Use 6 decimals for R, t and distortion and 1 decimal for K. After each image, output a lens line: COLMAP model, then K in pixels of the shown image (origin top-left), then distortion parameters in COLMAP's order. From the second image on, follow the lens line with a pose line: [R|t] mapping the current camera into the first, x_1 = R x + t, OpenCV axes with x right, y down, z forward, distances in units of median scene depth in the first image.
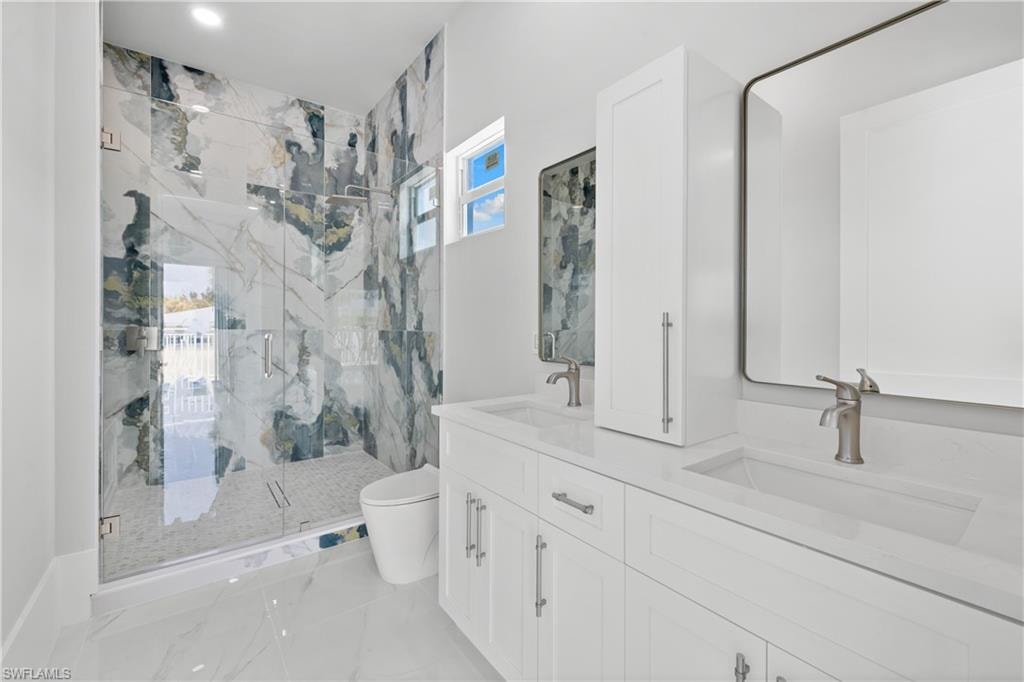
lens RADIAL K [[433.6, 0, 513.0], [0, 433.6, 326.1], [0, 0, 1]] dist [-0.001428, -0.000418]
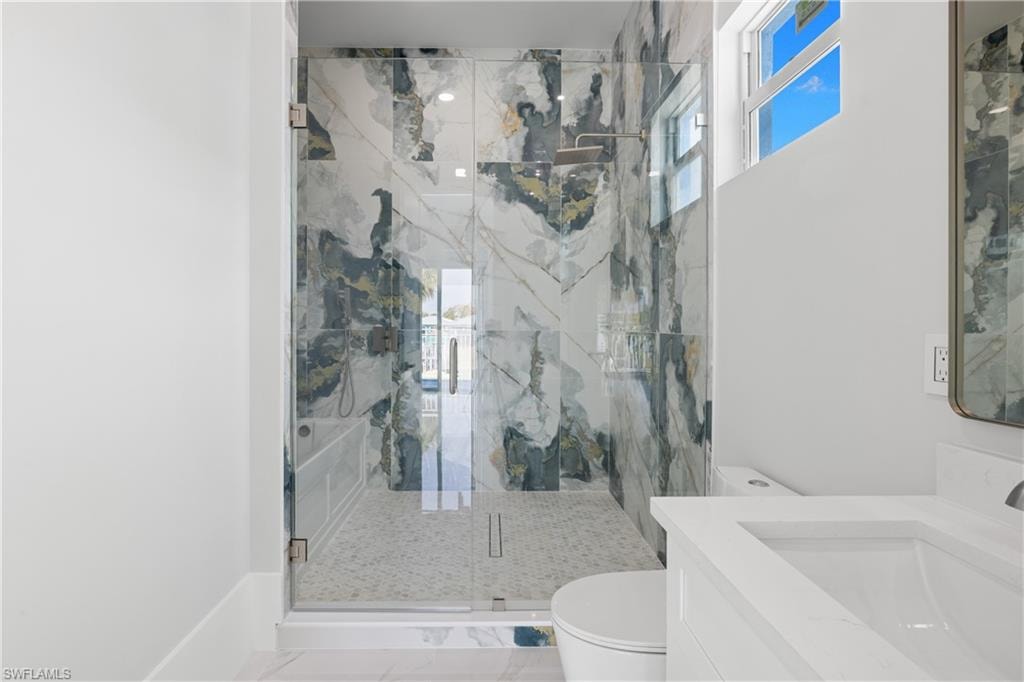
lens RADIAL K [[433.6, 0, 531.0], [0, 433.6, 327.9], [0, 0, 1]] dist [-0.001428, -0.000418]
pose [[0.805522, 0.001101, -0.592565, -0.009303], [0.000103, 0.999998, 0.001998, 0.001722], [0.592566, -0.001670, 0.805520, 0.346196]]
